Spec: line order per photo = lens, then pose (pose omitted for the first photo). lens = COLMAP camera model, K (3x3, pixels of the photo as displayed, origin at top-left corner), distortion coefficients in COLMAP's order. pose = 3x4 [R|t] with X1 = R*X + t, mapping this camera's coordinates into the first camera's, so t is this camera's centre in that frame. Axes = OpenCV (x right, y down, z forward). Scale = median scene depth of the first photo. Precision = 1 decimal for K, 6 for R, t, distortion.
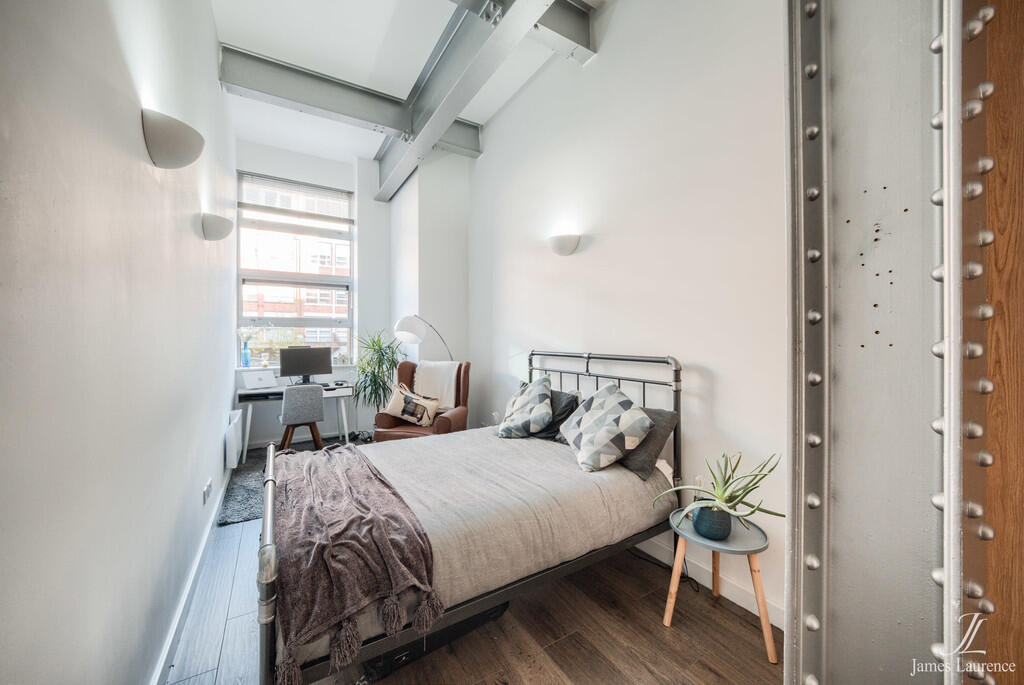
lens RADIAL K [[377.2, 0, 509.3], [0, 377.2, 334.3], [0, 0, 1]] dist [0.001293, -0.000083]
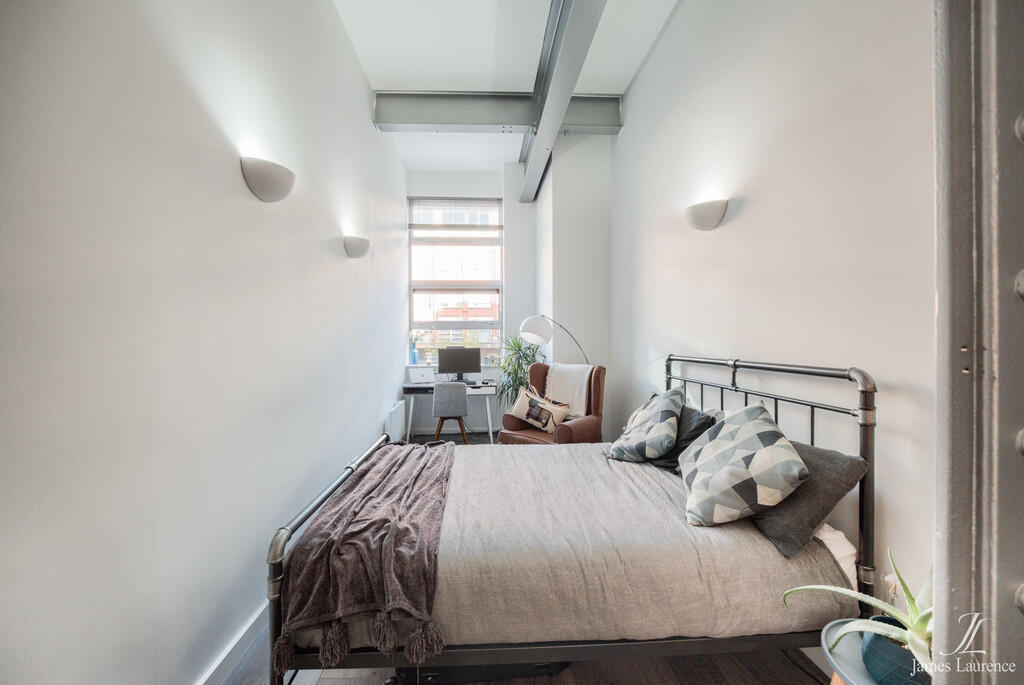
lens RADIAL K [[384.0, 0, 509.4], [0, 384.0, 338.9], [0, 0, 1]] dist [-0.012514, -0.000056]
pose [[0.872139, -0.001742, -0.489255, 0.184176], [0.006464, 0.999947, 0.007962, 0.001081], [0.489216, -0.010107, 0.872104, 0.139619]]
